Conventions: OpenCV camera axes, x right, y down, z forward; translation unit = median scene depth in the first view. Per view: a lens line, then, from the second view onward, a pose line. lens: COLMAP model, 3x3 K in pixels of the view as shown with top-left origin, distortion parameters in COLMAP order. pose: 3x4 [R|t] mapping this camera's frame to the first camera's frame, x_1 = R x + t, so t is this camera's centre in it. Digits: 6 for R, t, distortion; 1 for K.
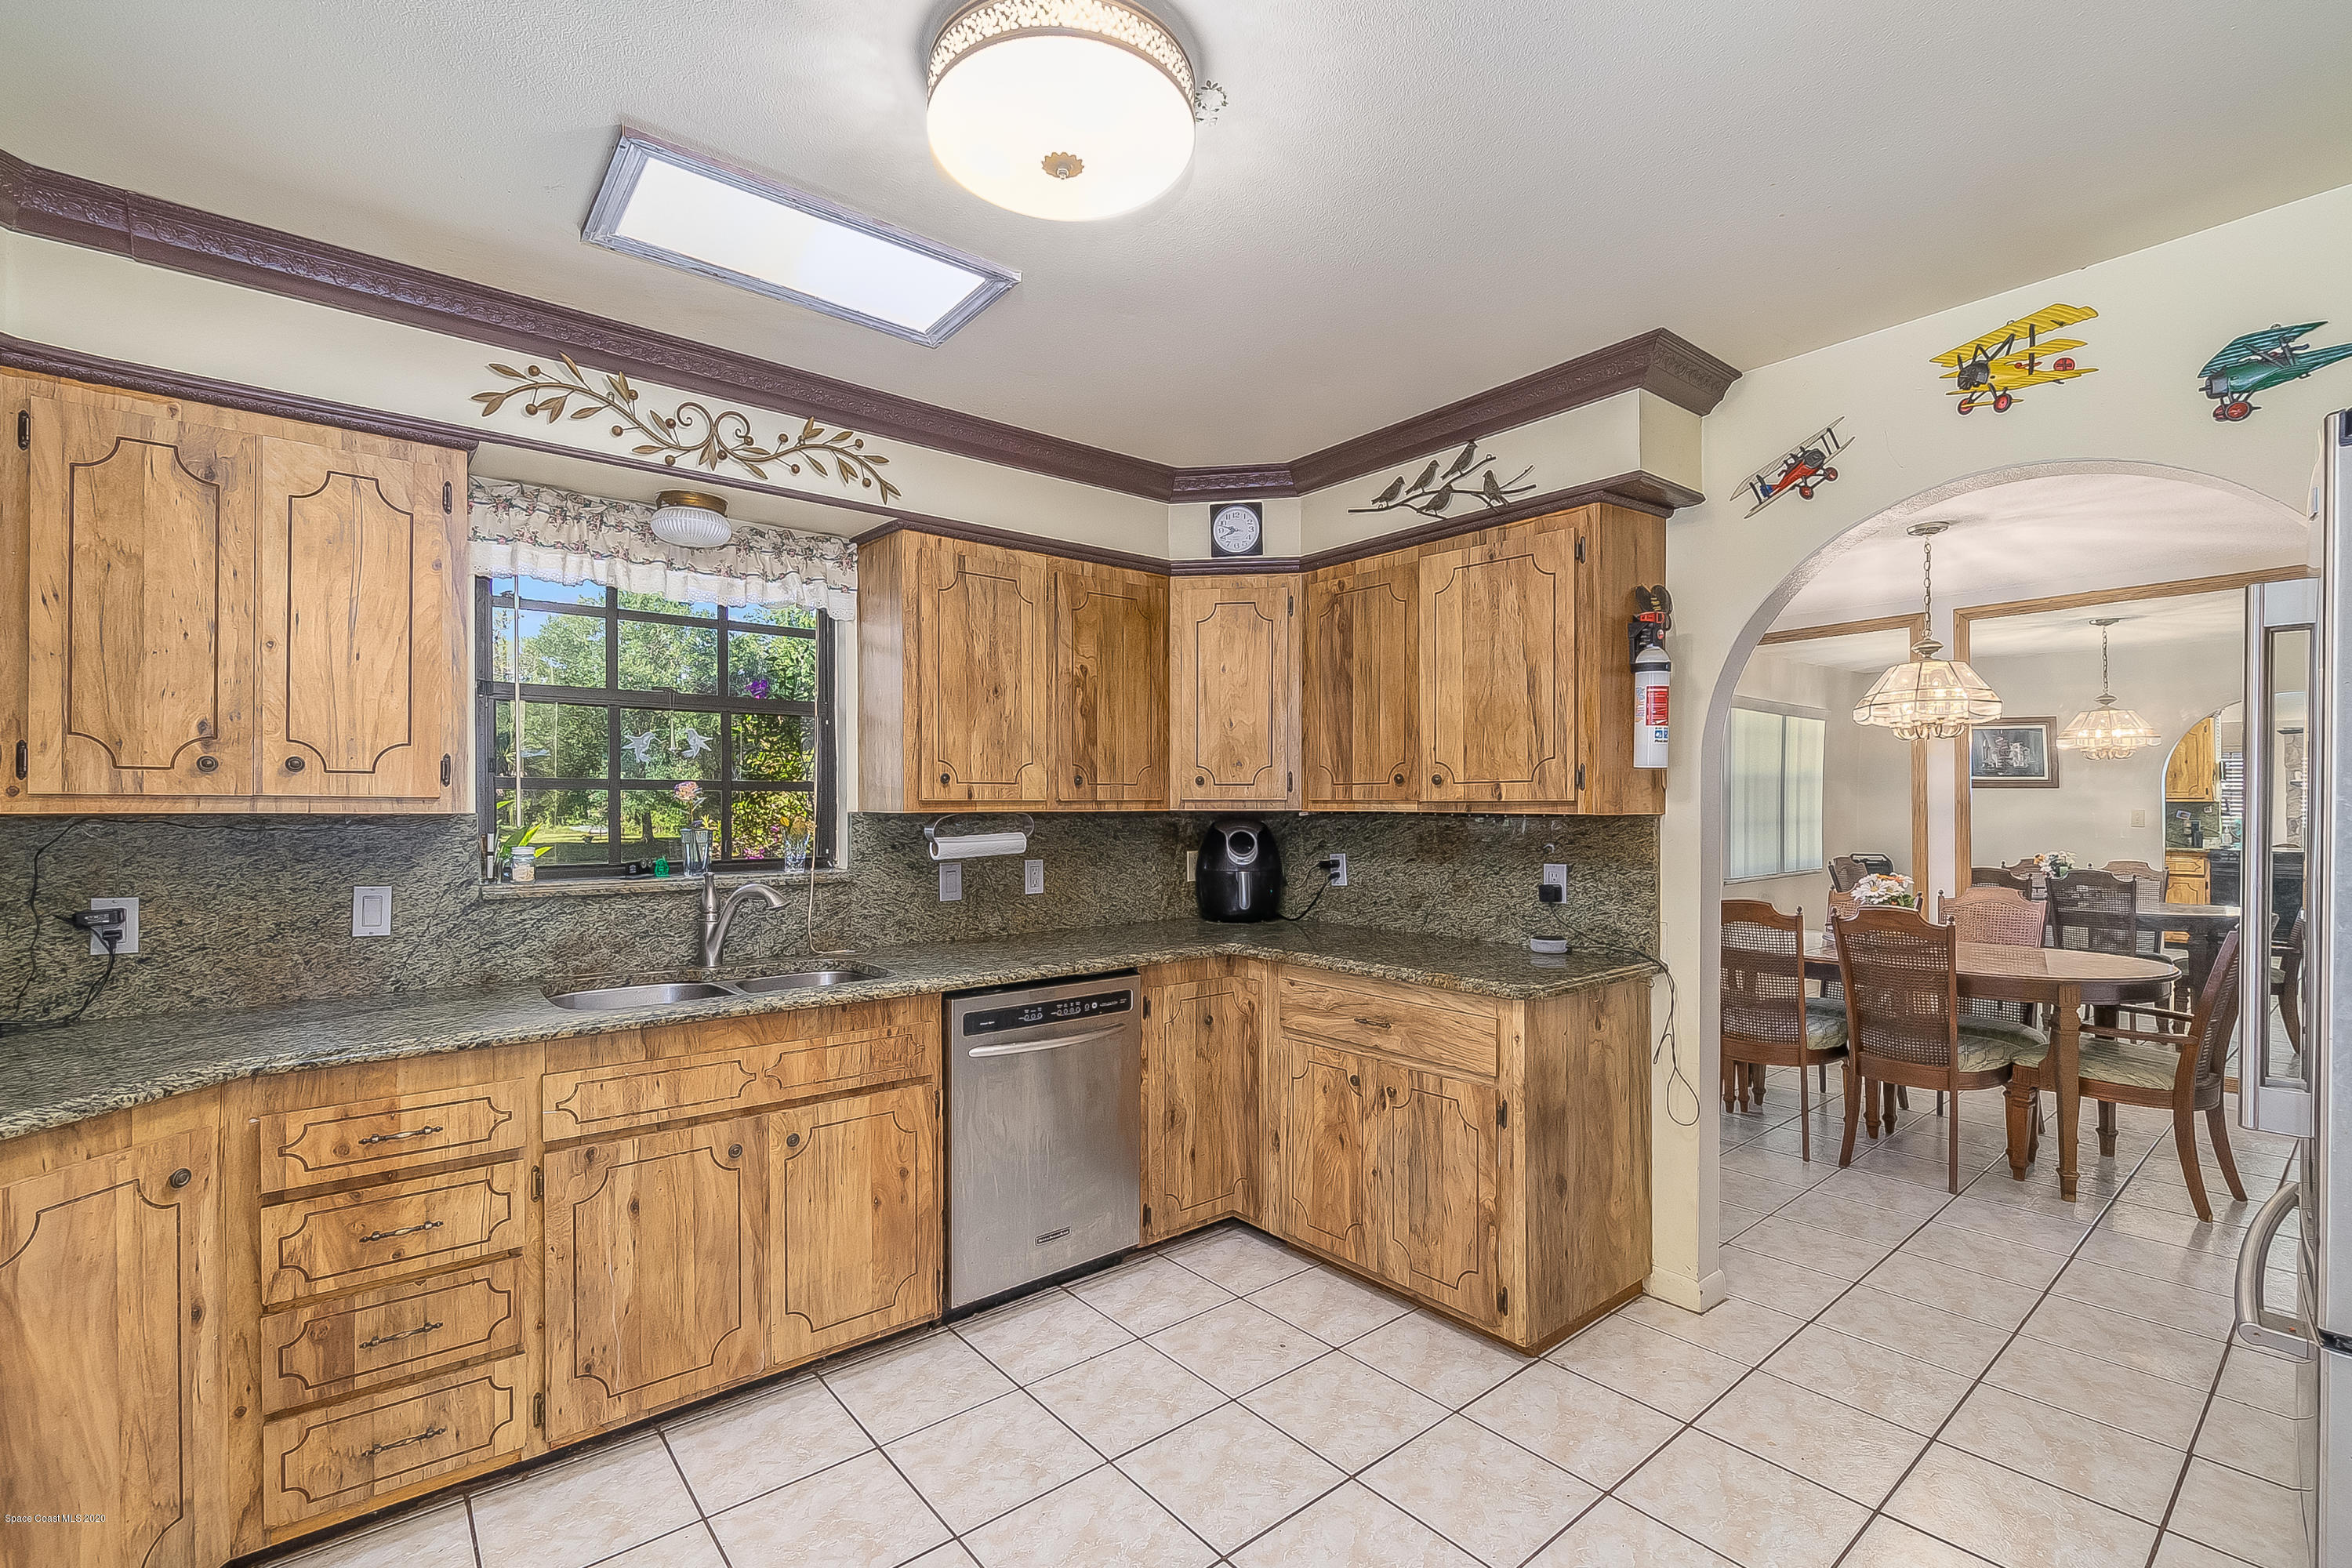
lens RADIAL K [[1015.7, 0, 1162.3], [0, 1015.7, 808.8], [0, 0, 1]] dist [-0.007497, -0.000289]
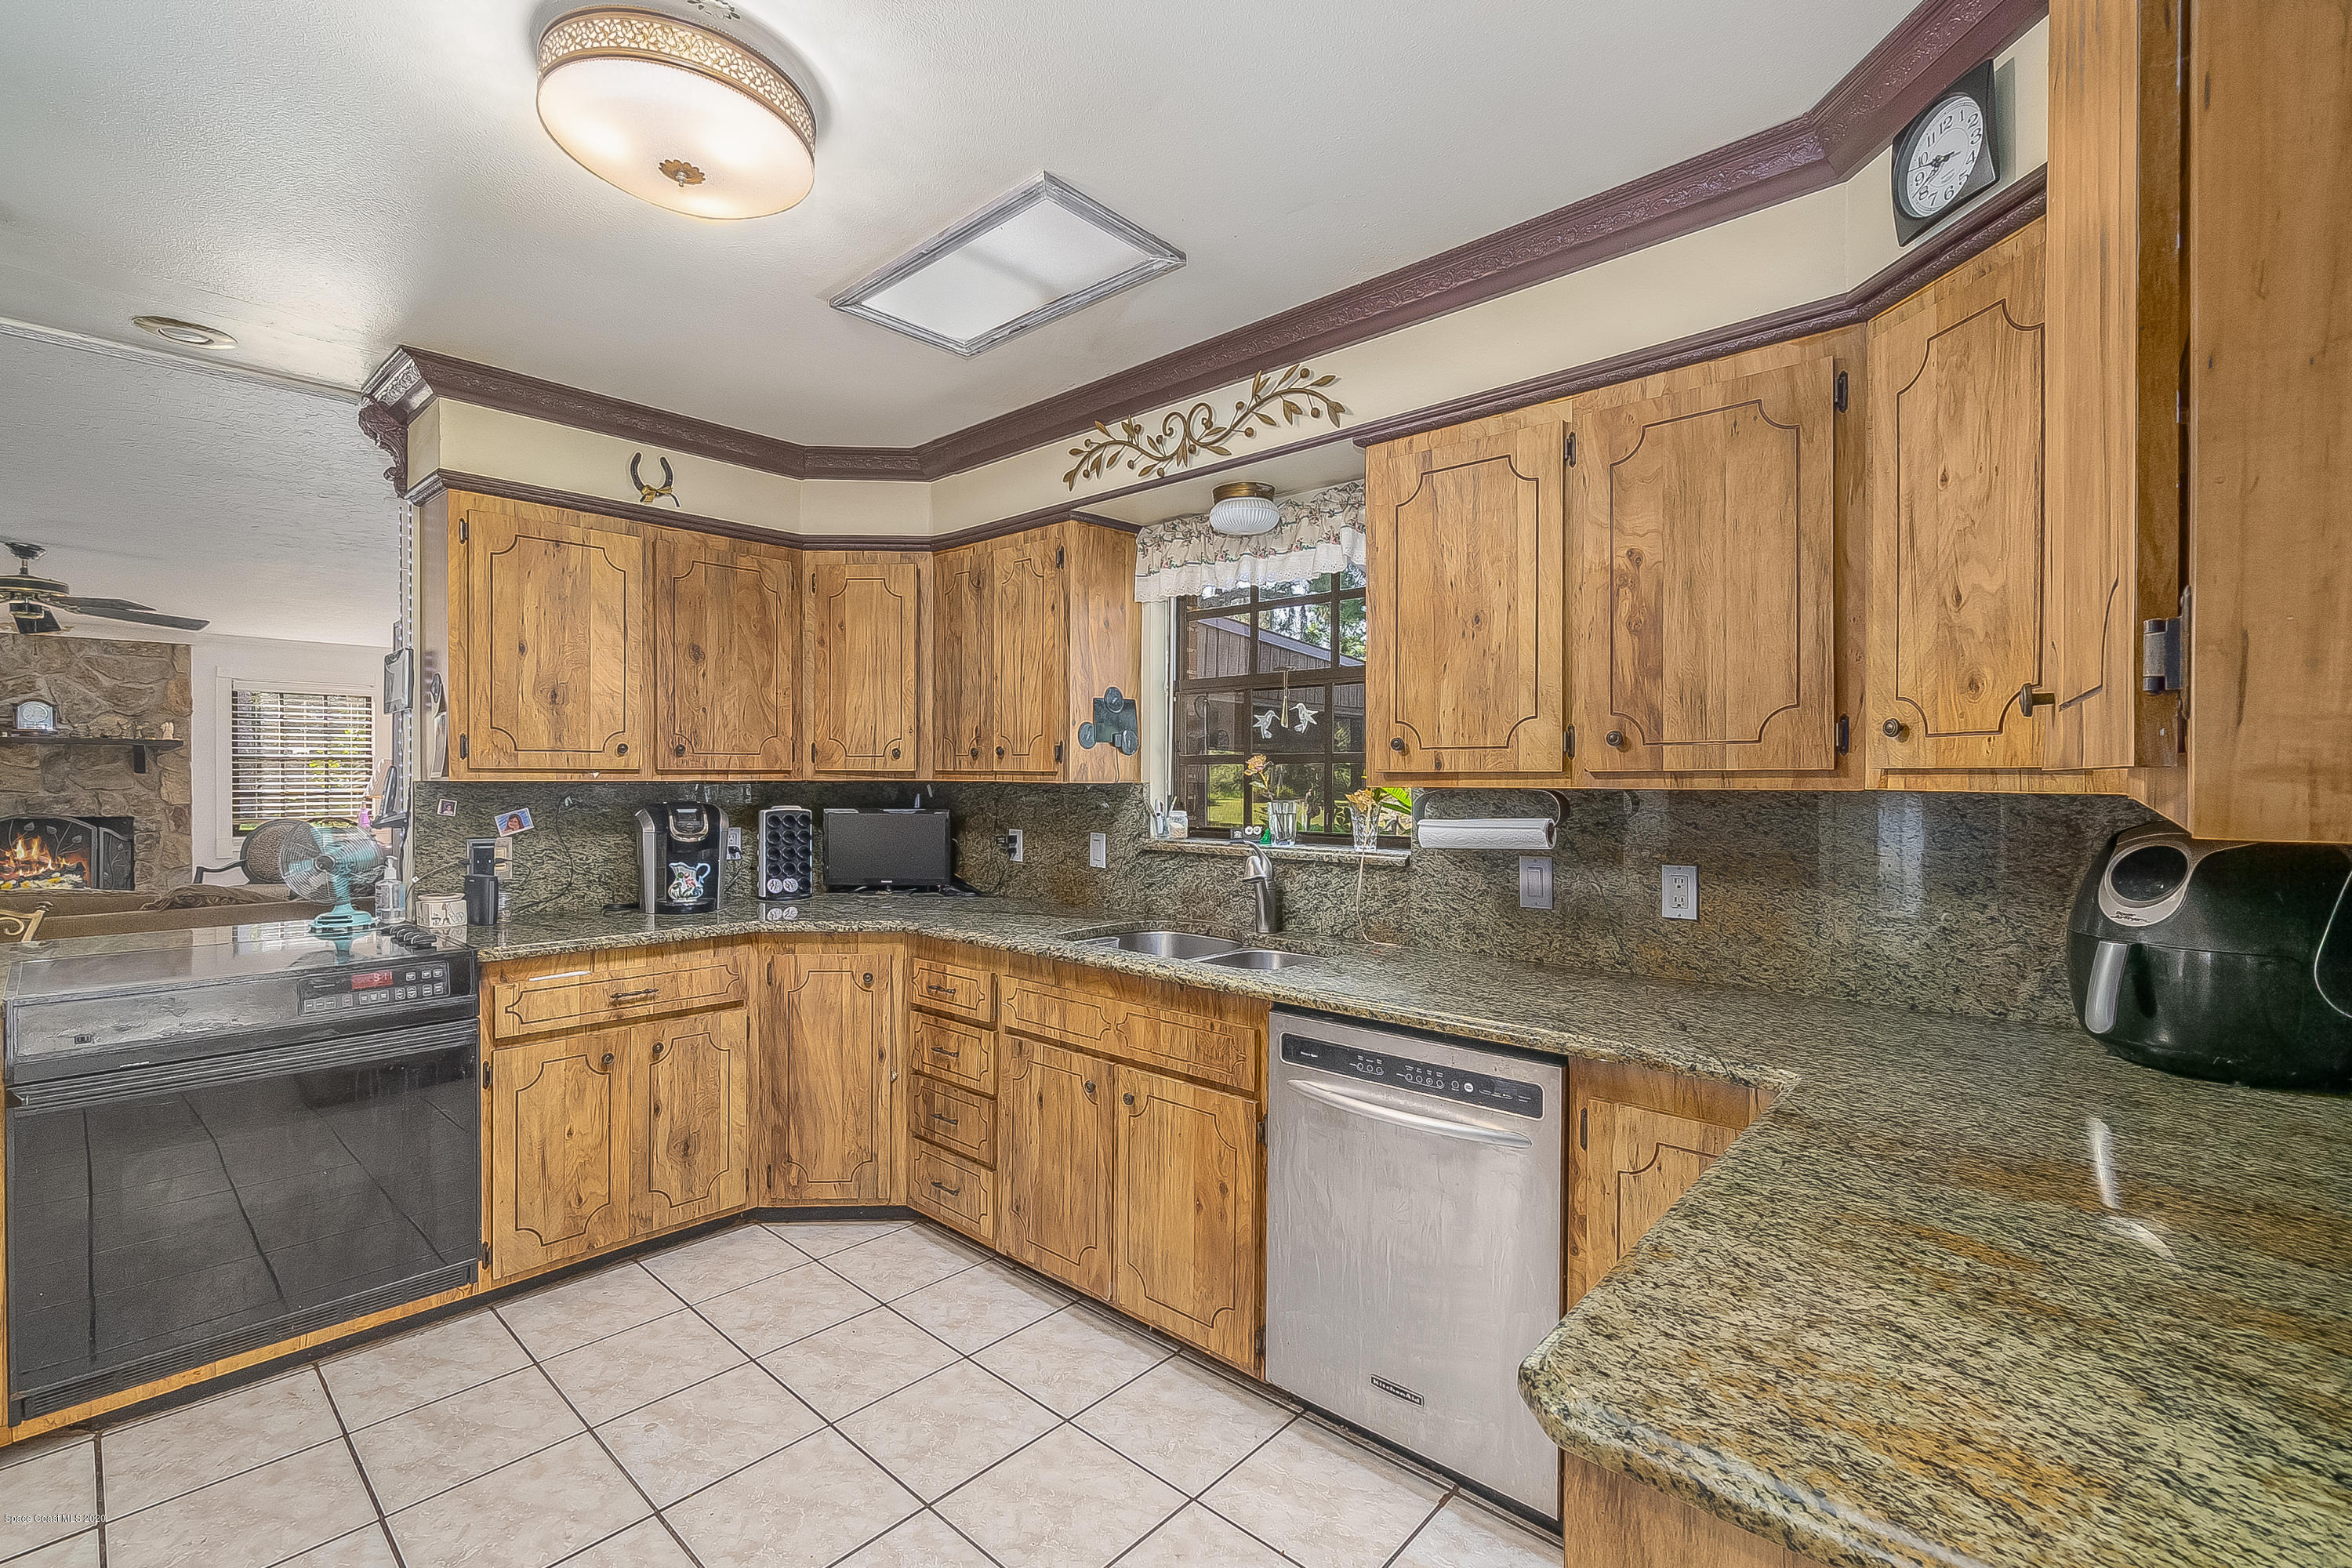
lens RADIAL K [[1015.7, 0, 1174.3], [0, 1015.7, 783.0], [0, 0, 1]] dist [-0.007497, -0.000289]
pose [[0.159869, 0.005587, -0.987122, 0.569894], [-0.007572, 0.999962, 0.004433, -0.001890], [0.987109, 0.006766, 0.159905, 0.747617]]
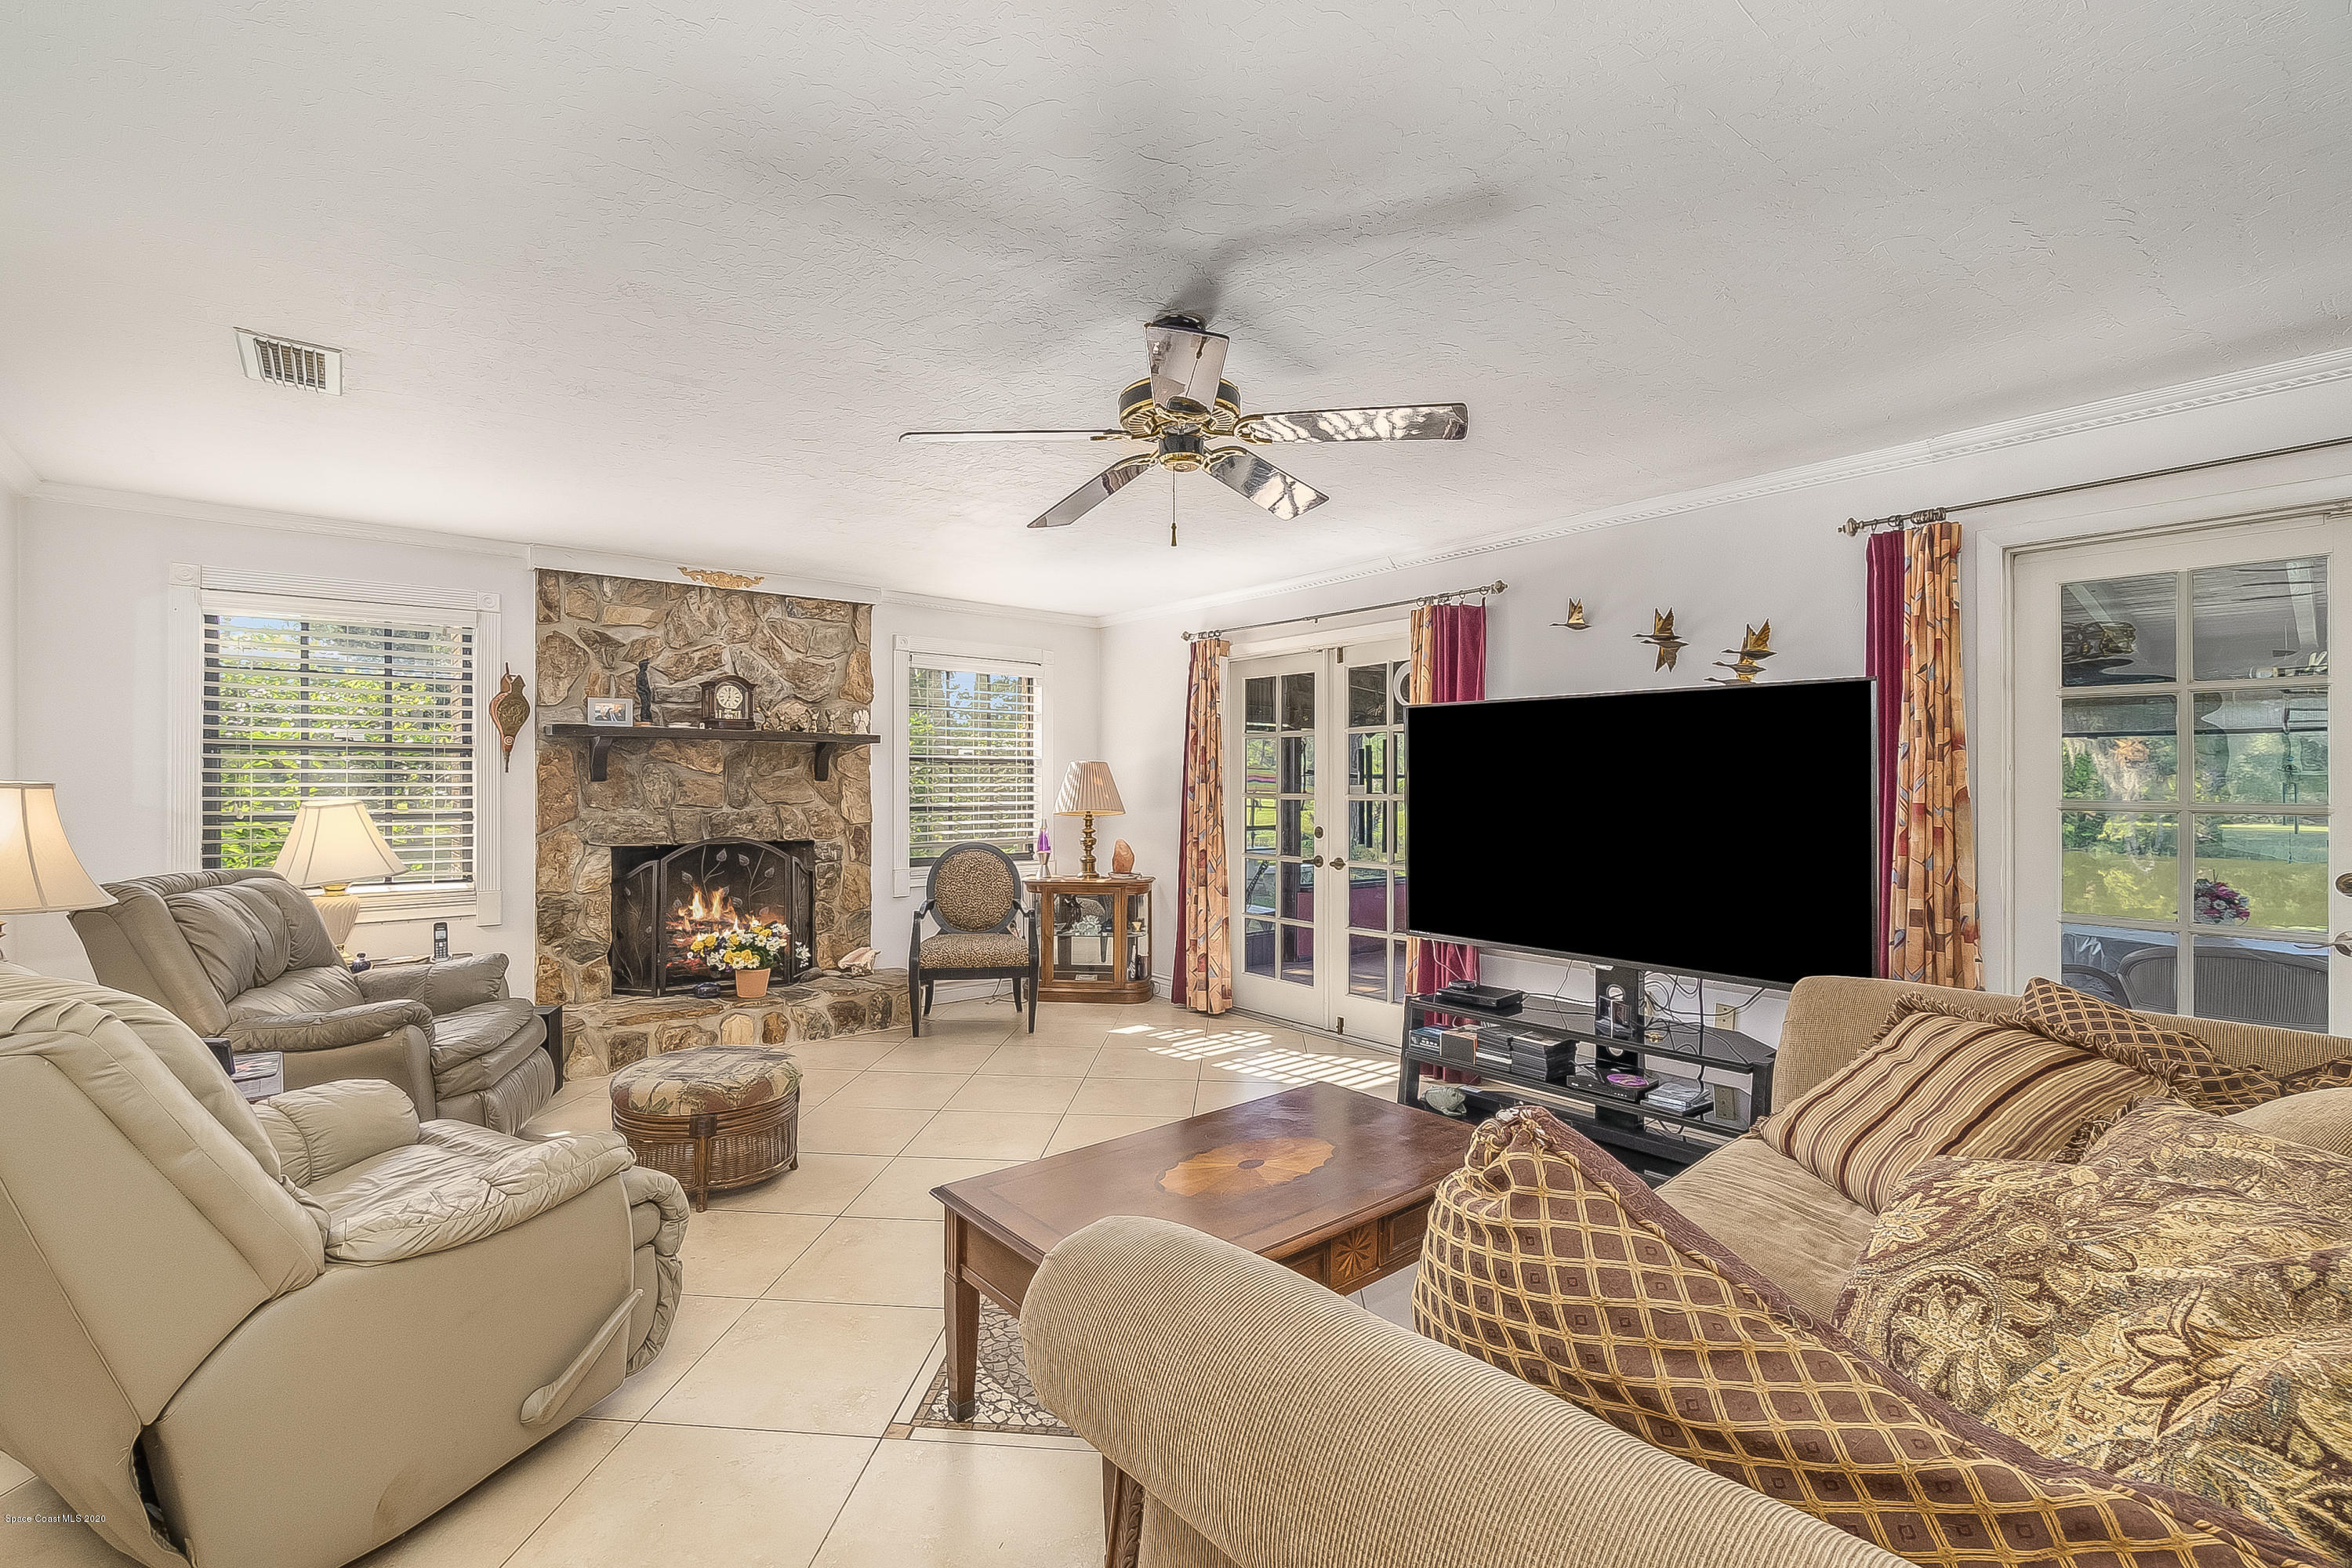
lens RADIAL K [[1015.7, 0, 1154.3], [0, 1015.7, 781.4], [0, 0, 1]] dist [-0.007497, -0.000289]
pose [[-0.008049, 0.000055, -0.999968, 0.396801], [-0.009736, 0.999953, 0.000133, -0.001657], [0.999920, 0.009737, -0.008048, 0.496972]]
